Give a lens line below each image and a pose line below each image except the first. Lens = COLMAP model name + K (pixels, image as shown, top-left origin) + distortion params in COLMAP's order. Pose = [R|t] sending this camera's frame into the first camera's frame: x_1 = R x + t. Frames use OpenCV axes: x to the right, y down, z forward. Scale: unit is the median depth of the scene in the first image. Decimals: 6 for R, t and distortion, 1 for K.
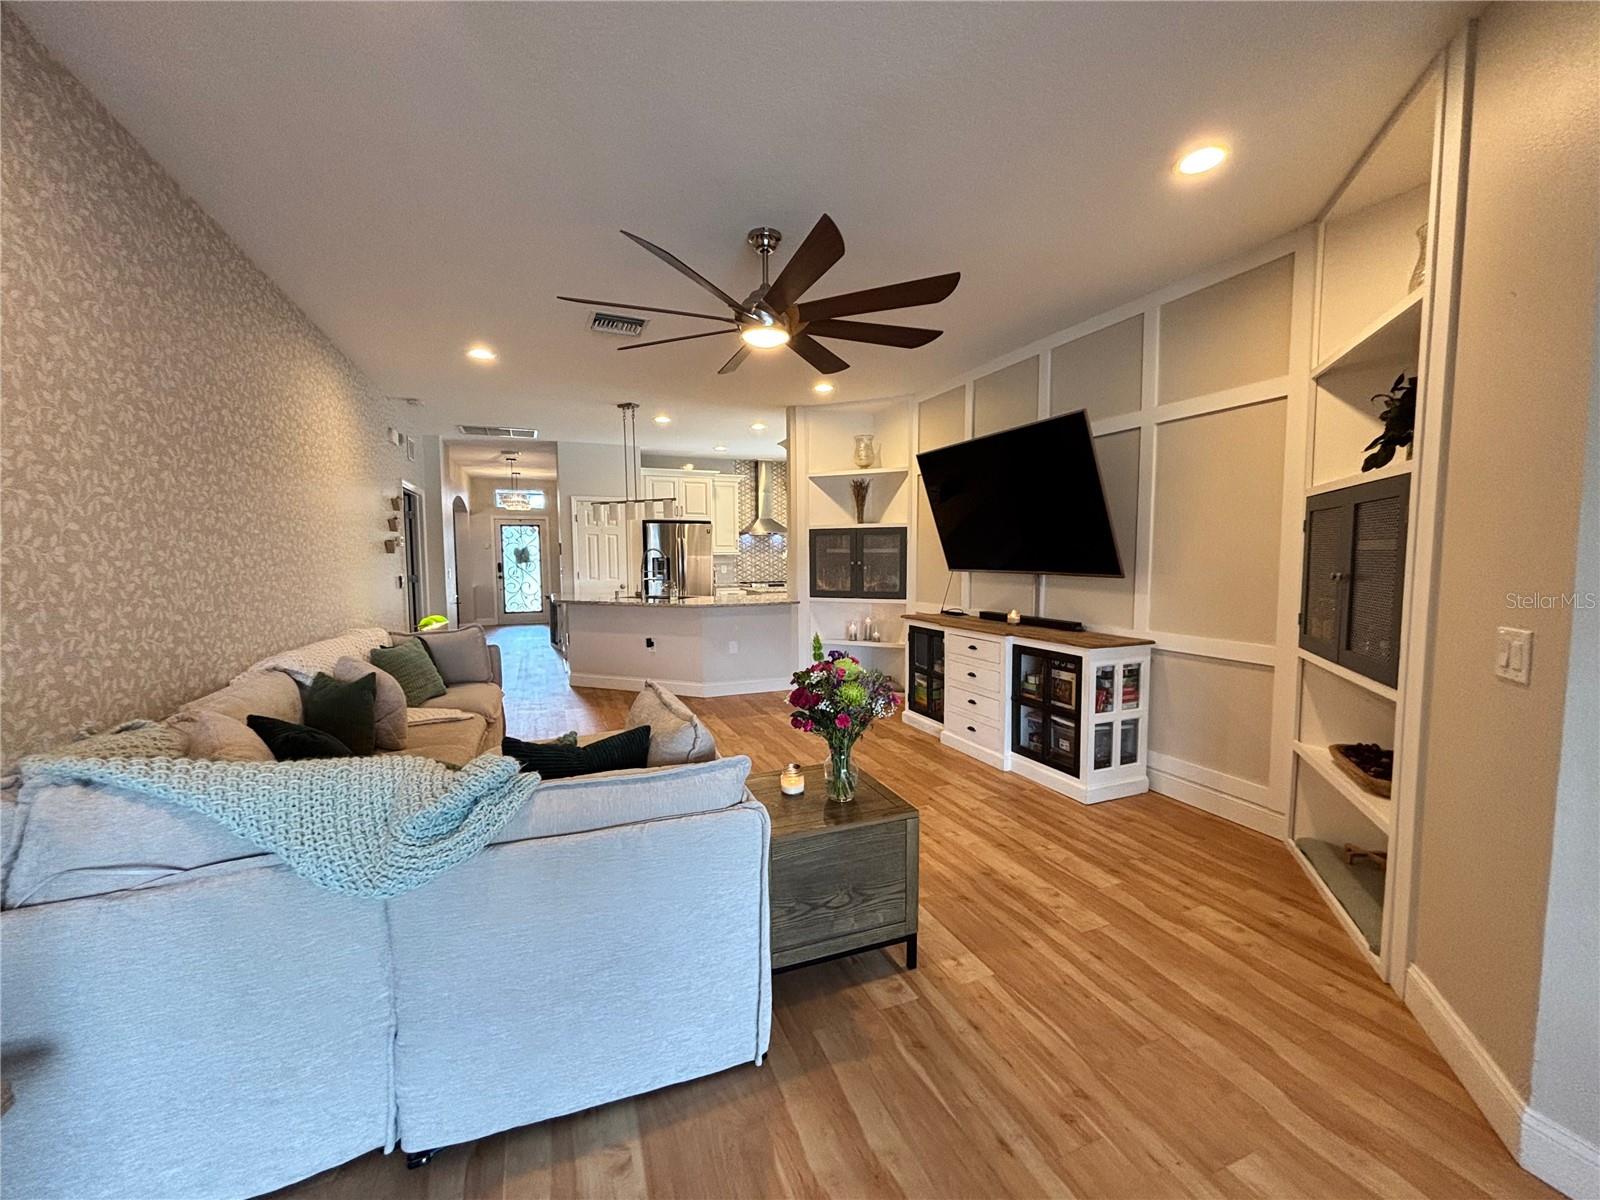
lens RADIAL K [[642.9, 0, 791.0], [0, 642.9, 600.1], [0, 0, 1]] dist [0.000514, 0.000032]
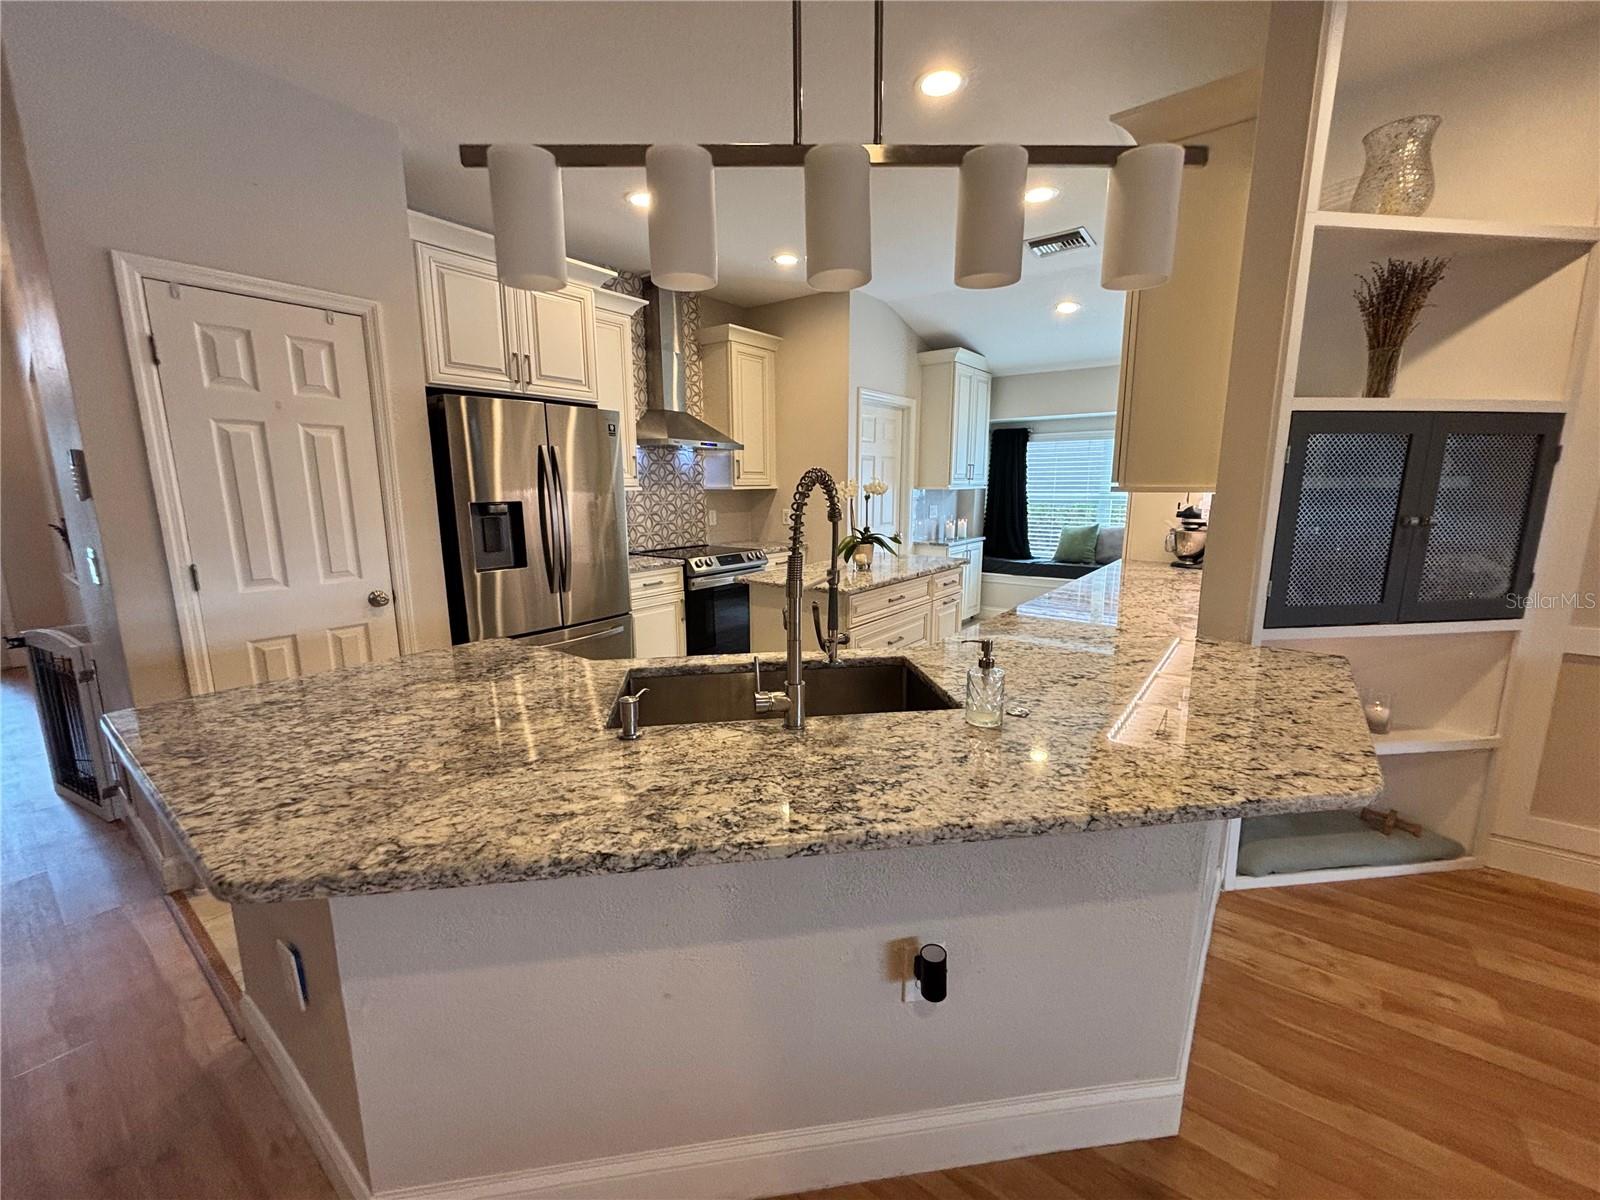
lens RADIAL K [[642.9, 0, 792.8], [0, 642.9, 595.5], [0, 0, 1]] dist [0.000514, 0.000032]
pose [[0.856183, -0.089519, 0.508859, -0.661543], [0.037962, 0.993113, 0.110836, -0.130435], [-0.515276, -0.075579, 0.853685, 1.682802]]
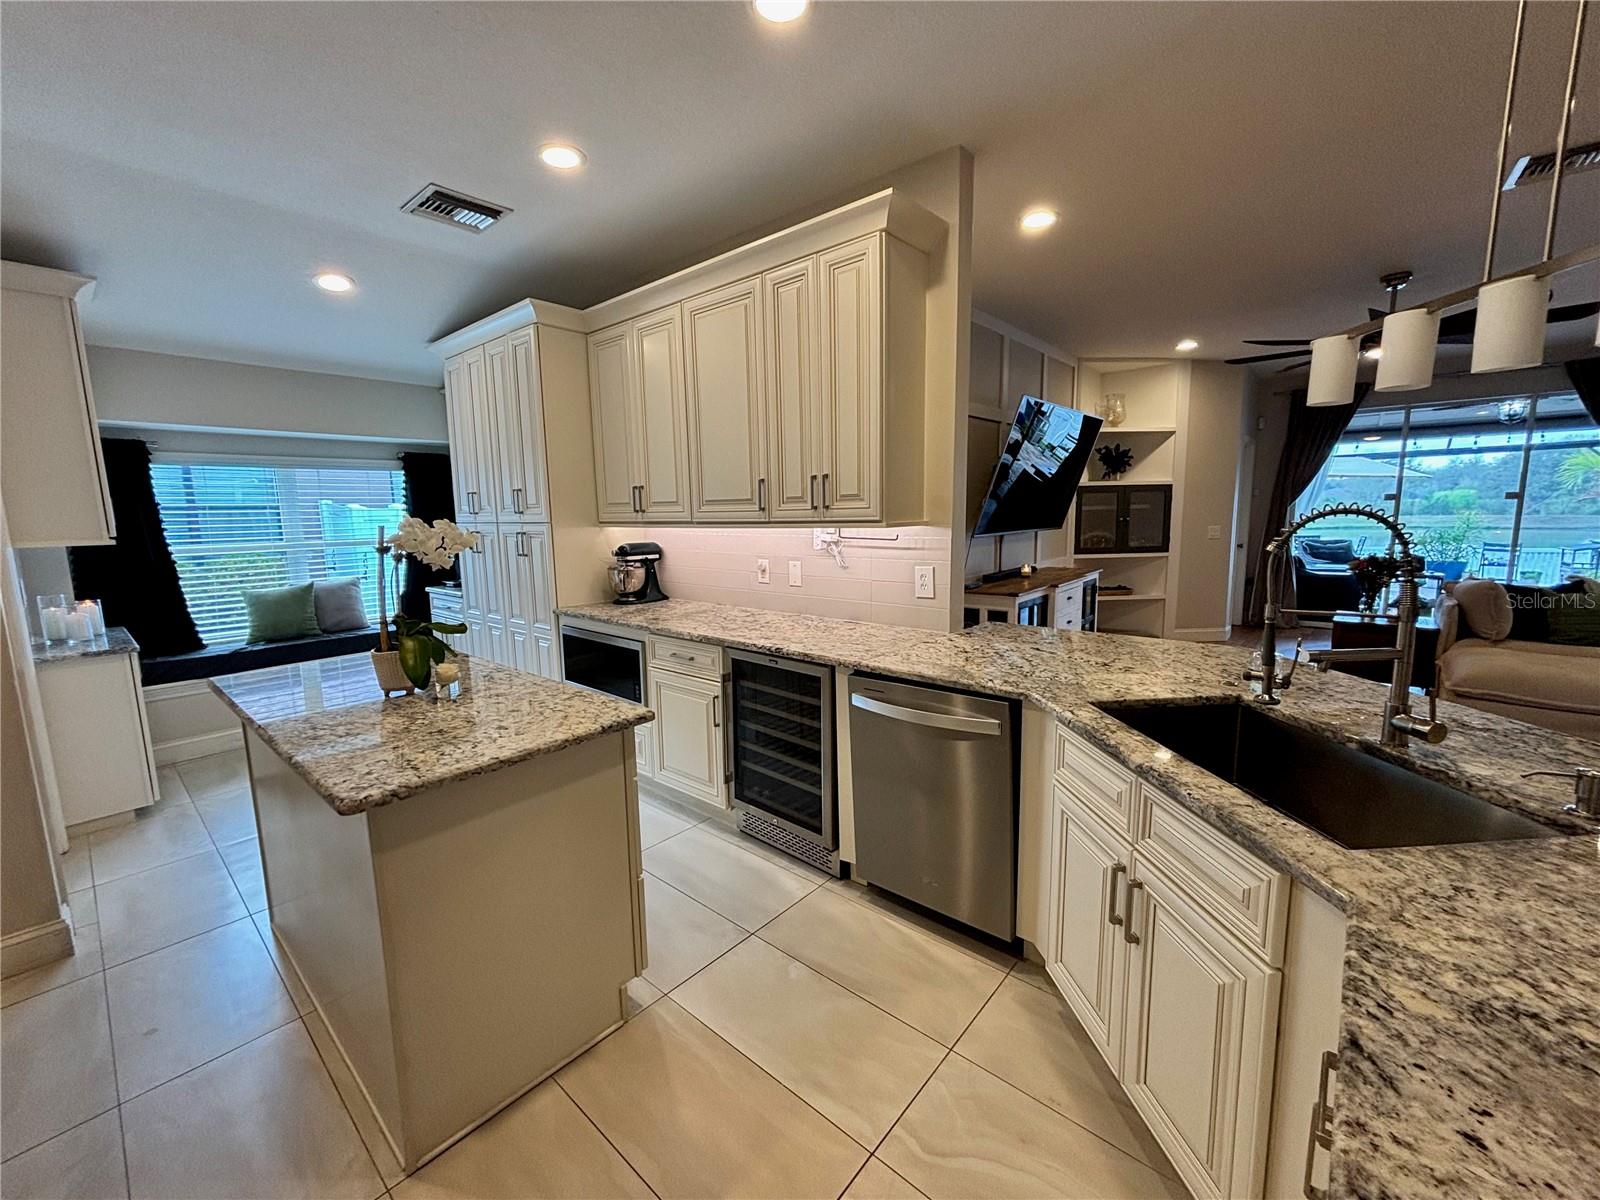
lens RADIAL K [[642.9, 0, 799.2], [0, 642.9, 599.9], [0, 0, 1]] dist [0.000514, 0.000032]
pose [[-0.463673, -0.112682, 0.878812, -0.644993], [0.083630, 0.981885, 0.170022, -0.208409], [-0.882051, 0.152330, -0.445850, 2.578193]]
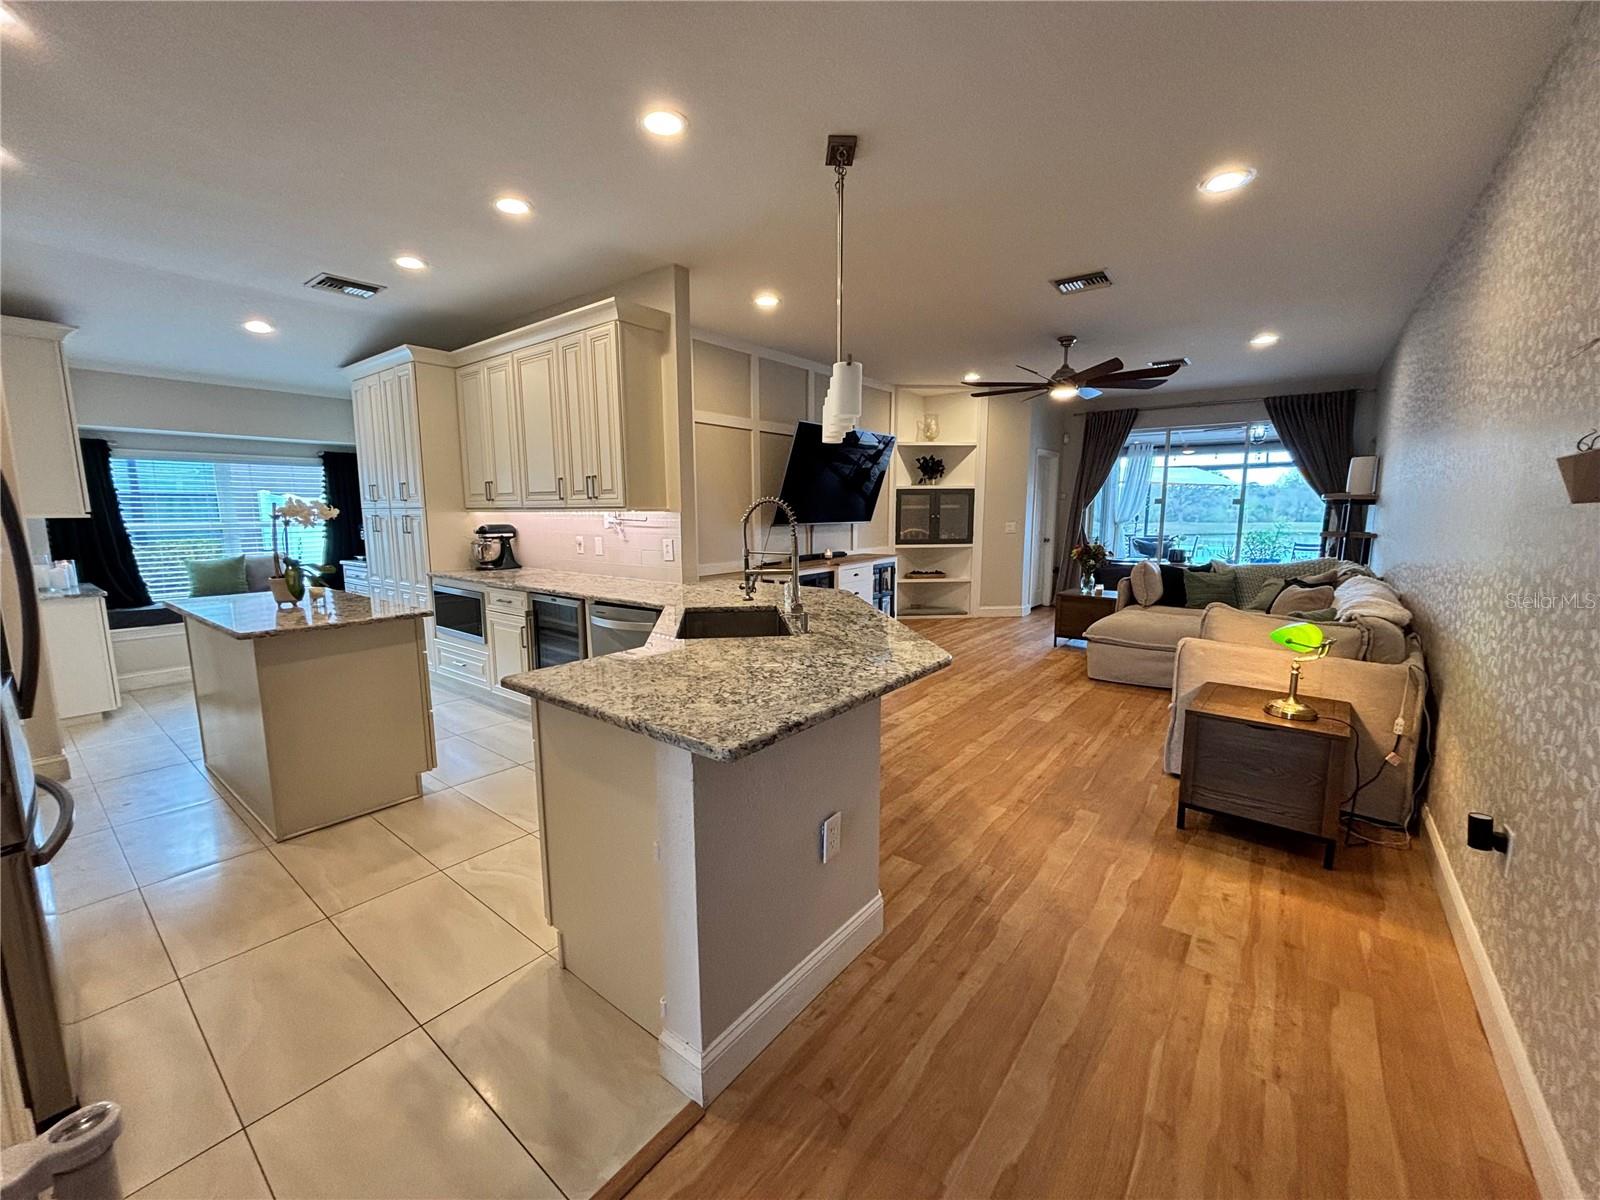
lens RADIAL K [[642.9, 0, 795.8], [0, 642.9, 599.1], [0, 0, 1]] dist [0.000514, 0.000032]
pose [[-0.504628, -0.115456, 0.855582, -1.208641], [0.066774, 0.982829, 0.172011, -0.176566], [-0.860751, 0.143932, -0.488254, 2.457076]]
